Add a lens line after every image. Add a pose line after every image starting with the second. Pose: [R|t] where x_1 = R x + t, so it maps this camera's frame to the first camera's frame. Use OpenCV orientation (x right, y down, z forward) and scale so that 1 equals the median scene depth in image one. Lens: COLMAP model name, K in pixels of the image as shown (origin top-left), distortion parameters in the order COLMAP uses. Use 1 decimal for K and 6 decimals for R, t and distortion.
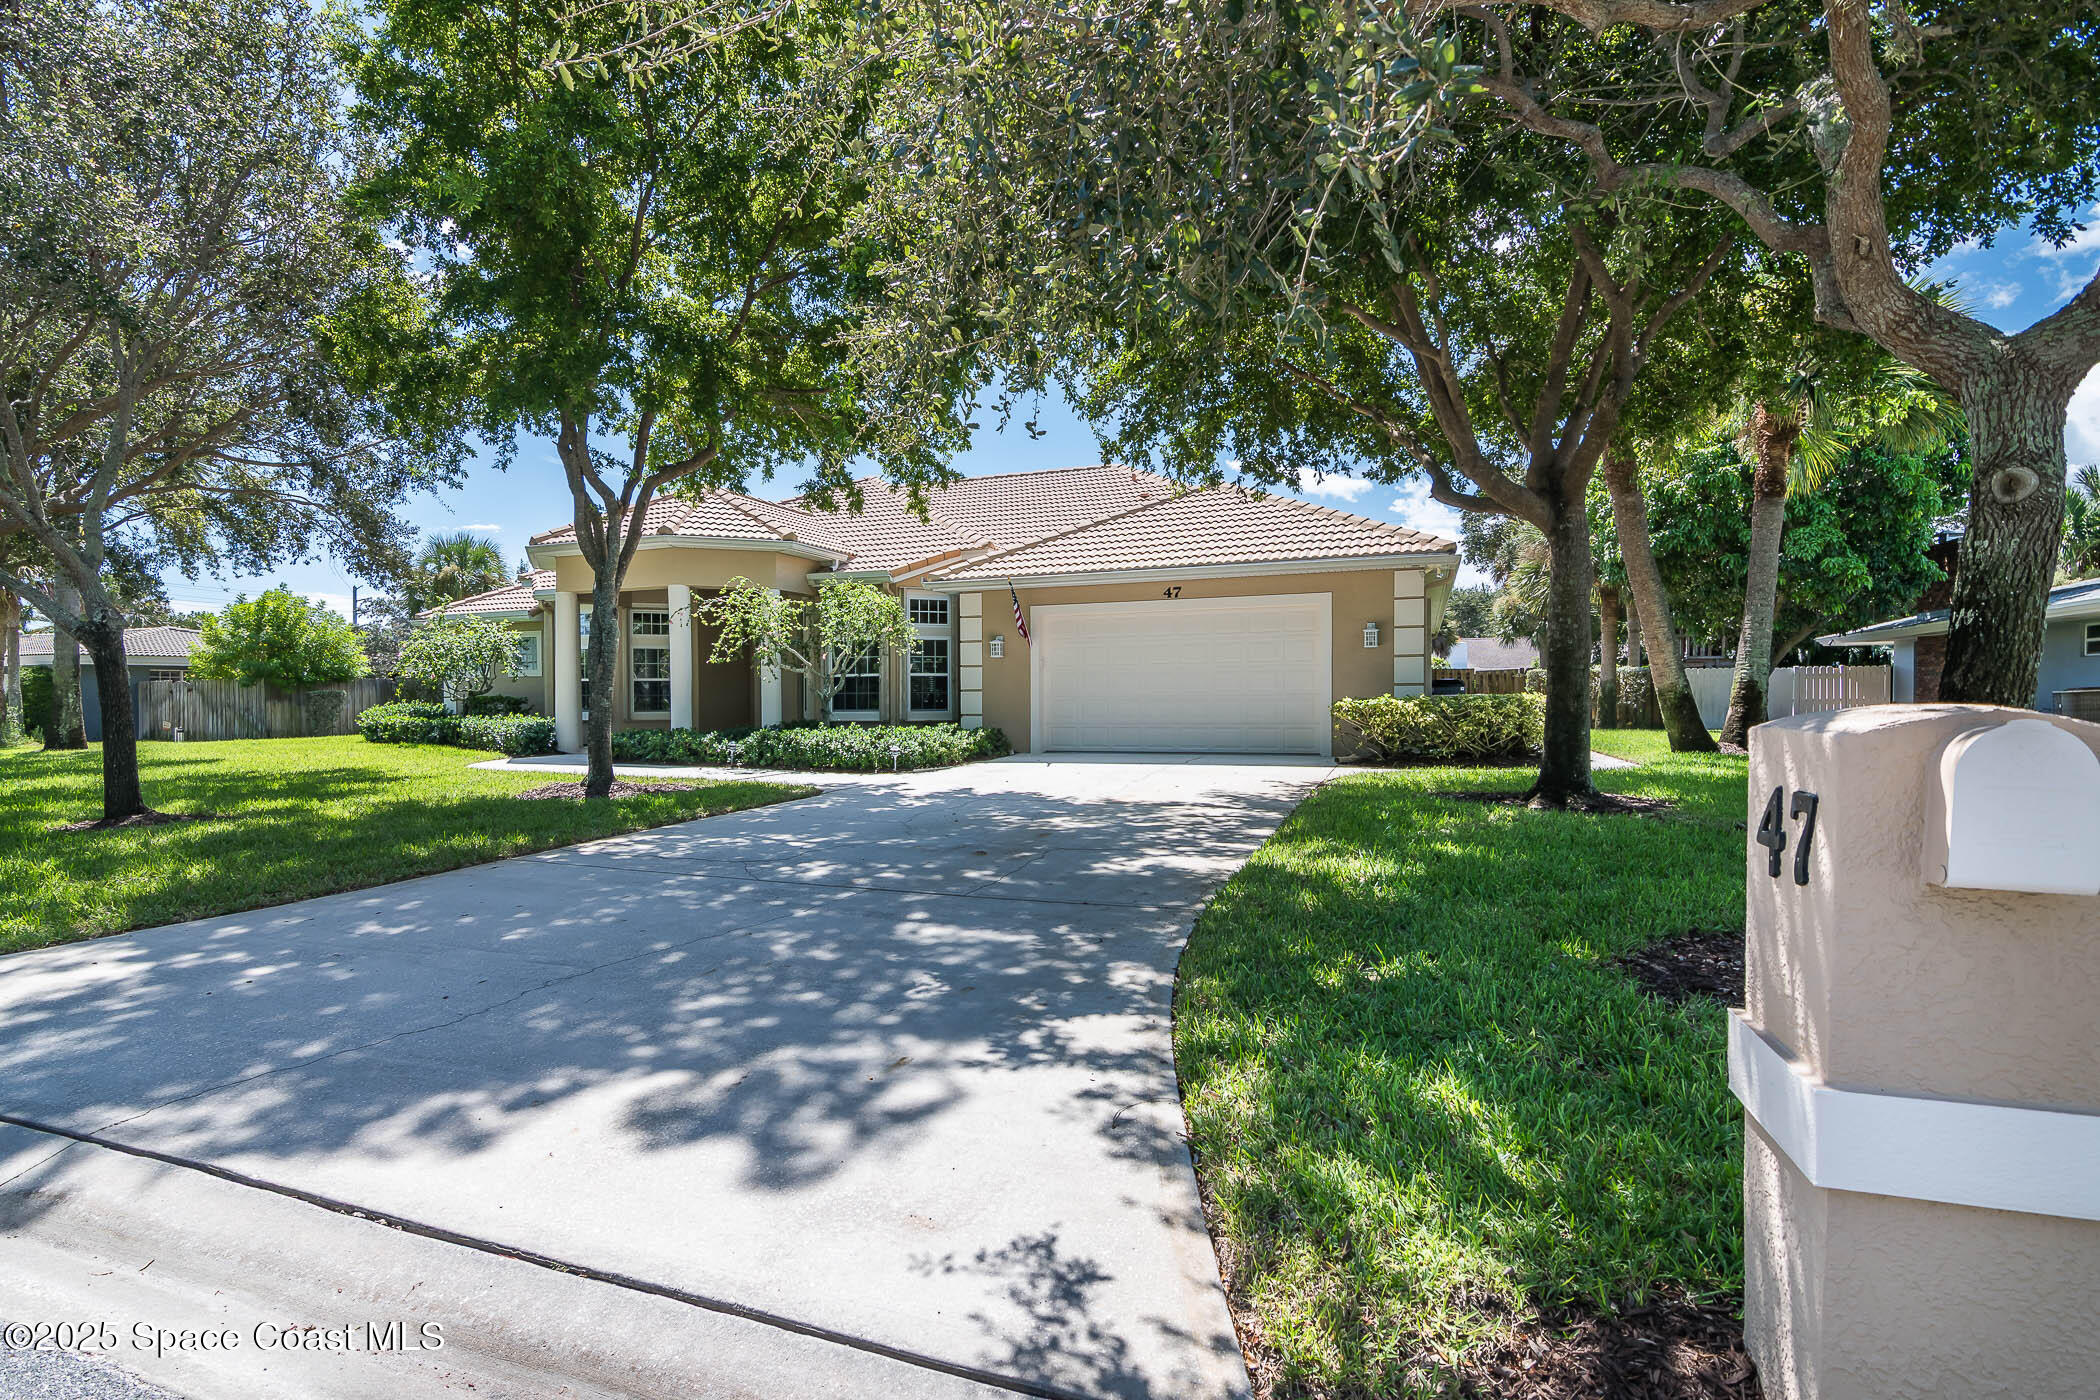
lens RADIAL K [[1011.8, 0, 1025.5], [0, 1011.8, 699.2], [0, 0, 1]] dist [-0.000552, -0.001101]
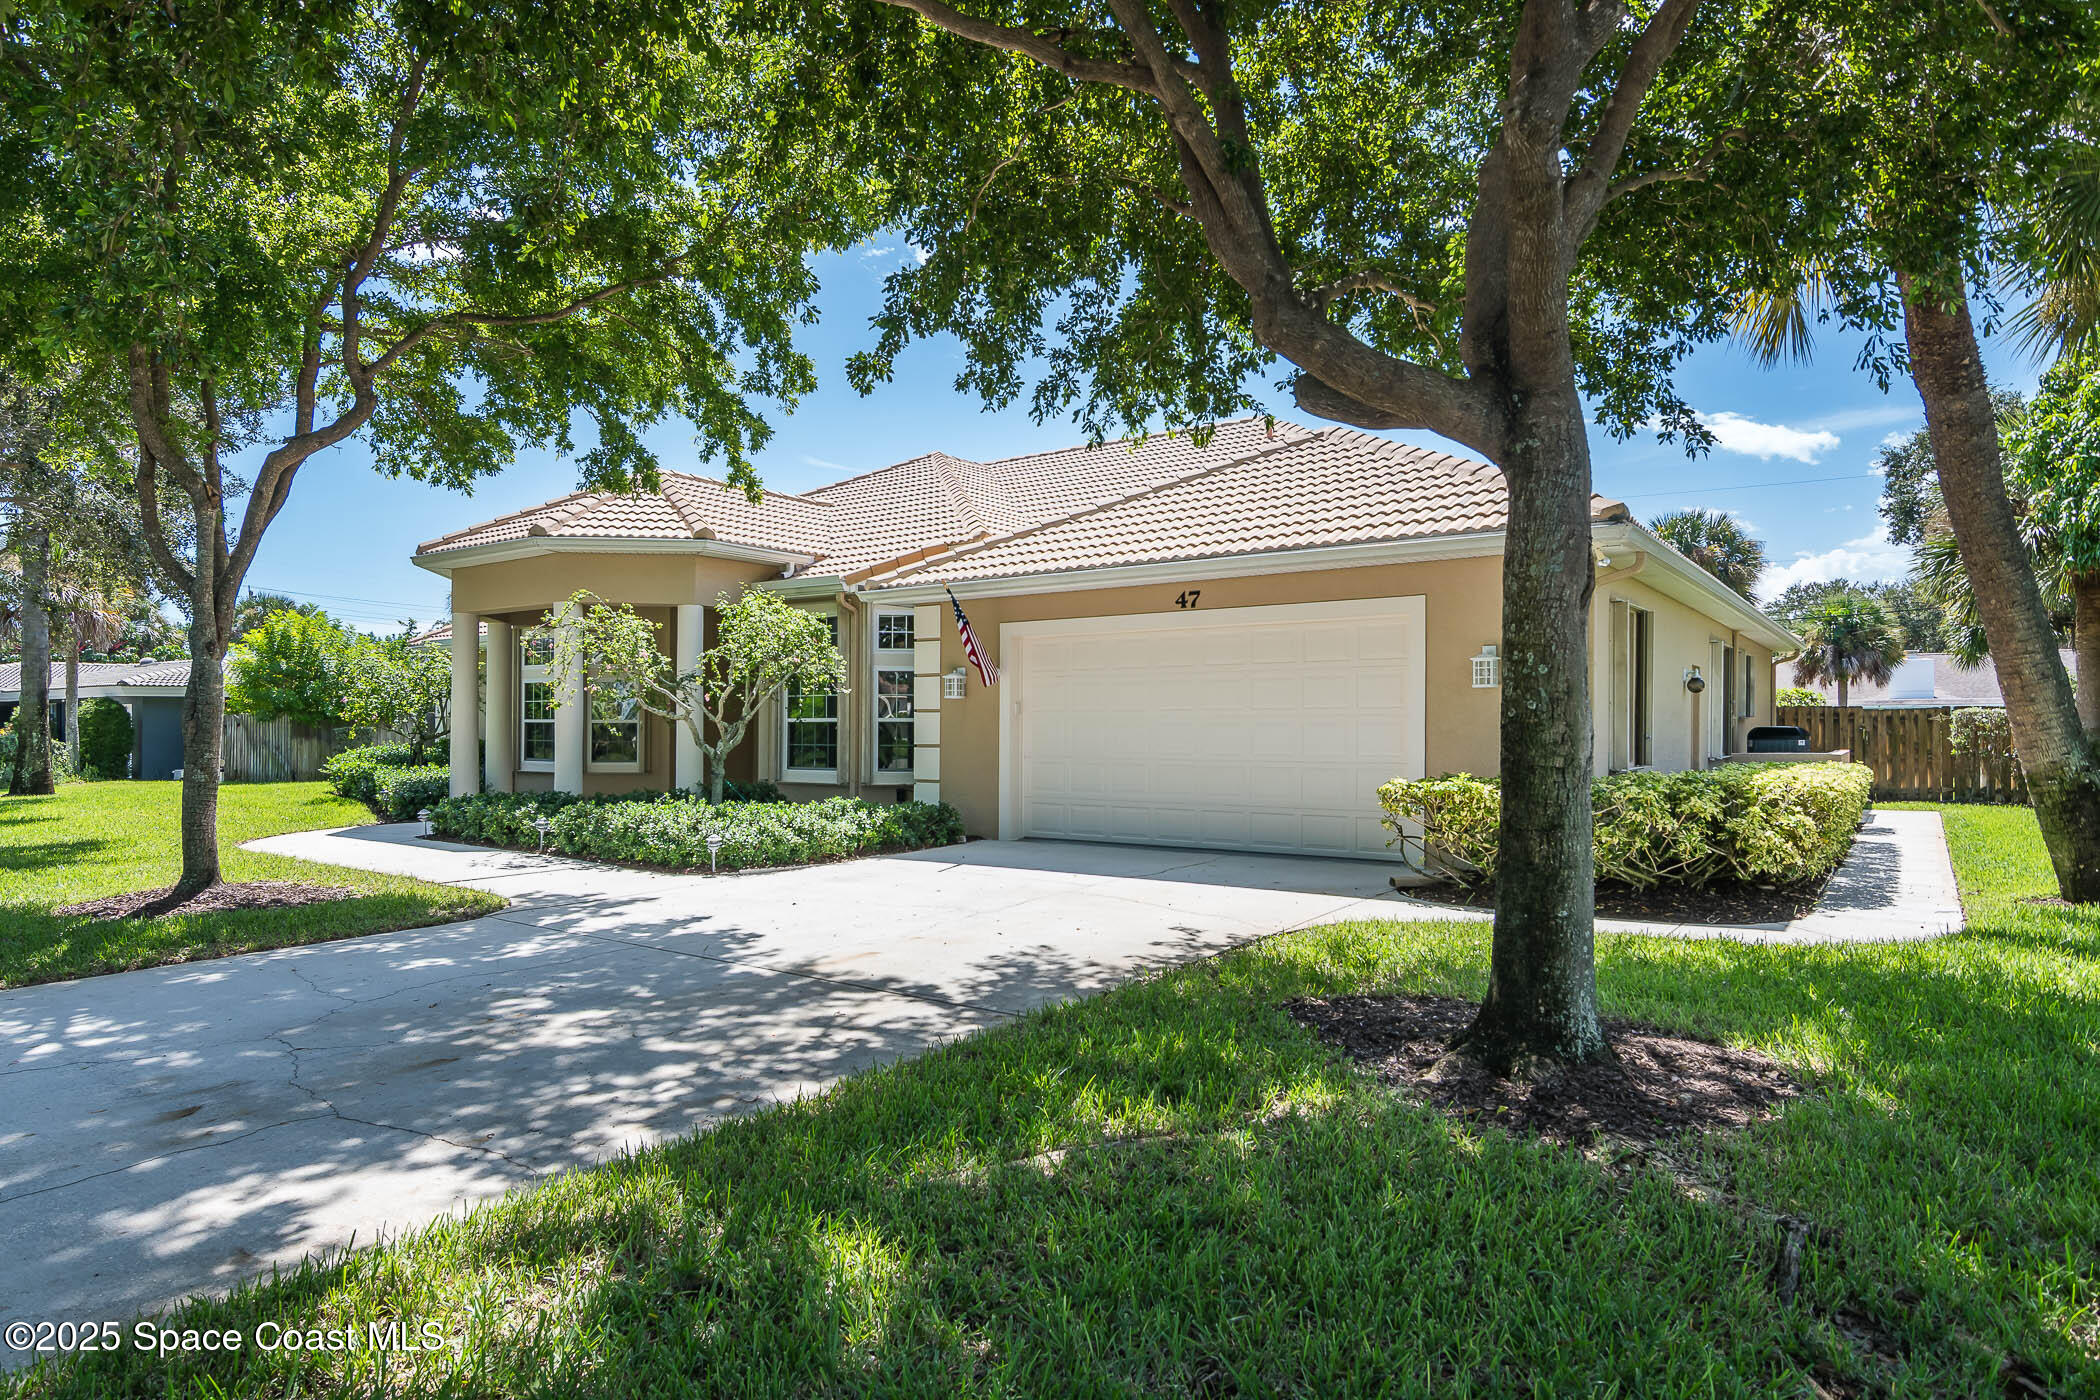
lens RADIAL K [[1201.4, 0, 1050.0], [0, 1201.4, 700.0], [0, 0, 1]] dist [-0.026338, 0.000243]
pose [[0.967450, 0.002896, -0.253044, 0.241853], [-0.009017, 0.999694, -0.023033, -0.022696], [0.252900, 0.024565, 0.967180, 0.234890]]
